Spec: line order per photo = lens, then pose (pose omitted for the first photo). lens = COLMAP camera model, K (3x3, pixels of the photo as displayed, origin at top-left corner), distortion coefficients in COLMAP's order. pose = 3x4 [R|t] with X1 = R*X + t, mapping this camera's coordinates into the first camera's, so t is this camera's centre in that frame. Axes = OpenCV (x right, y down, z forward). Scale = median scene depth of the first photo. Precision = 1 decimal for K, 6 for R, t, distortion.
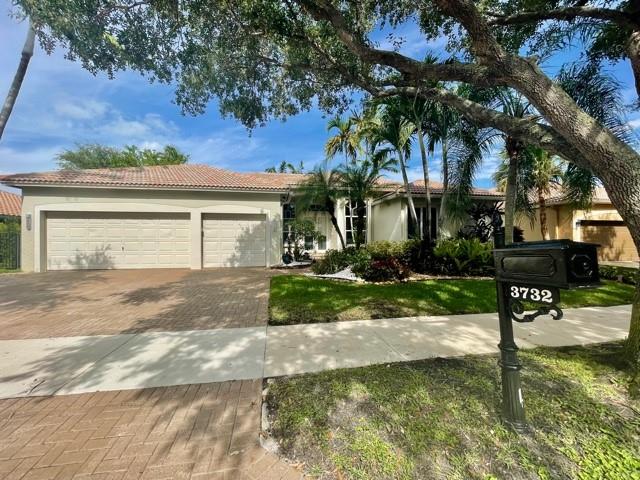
lens RADIAL K [[258.3, 0, 321.0], [0, 258.3, 238.0], [0, 0, 1]] dist [0.000904, 0.000600]
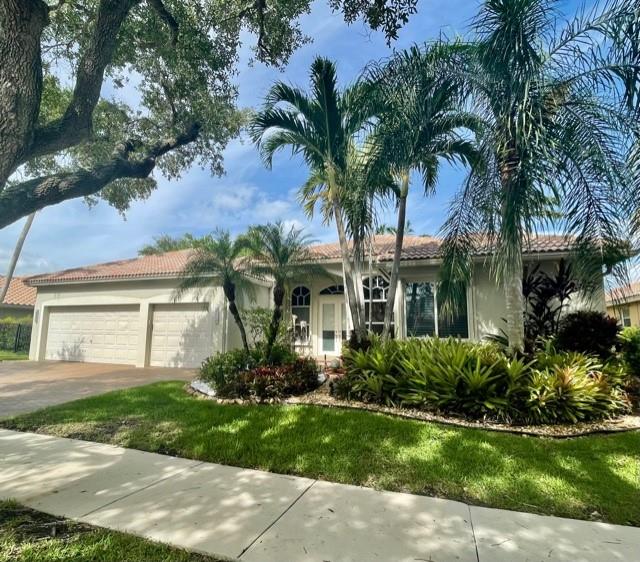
lens RADIAL K [[376.3, 0, 314.3], [0, 376.3, 277.7], [0, 0, 1]] dist [-0.002632, -0.000988]
pose [[0.853155, -0.065775, -0.517493, 0.757409], [-0.013565, 0.988886, -0.148054, -0.000579], [0.521480, 0.133333, 0.842781, 0.199797]]
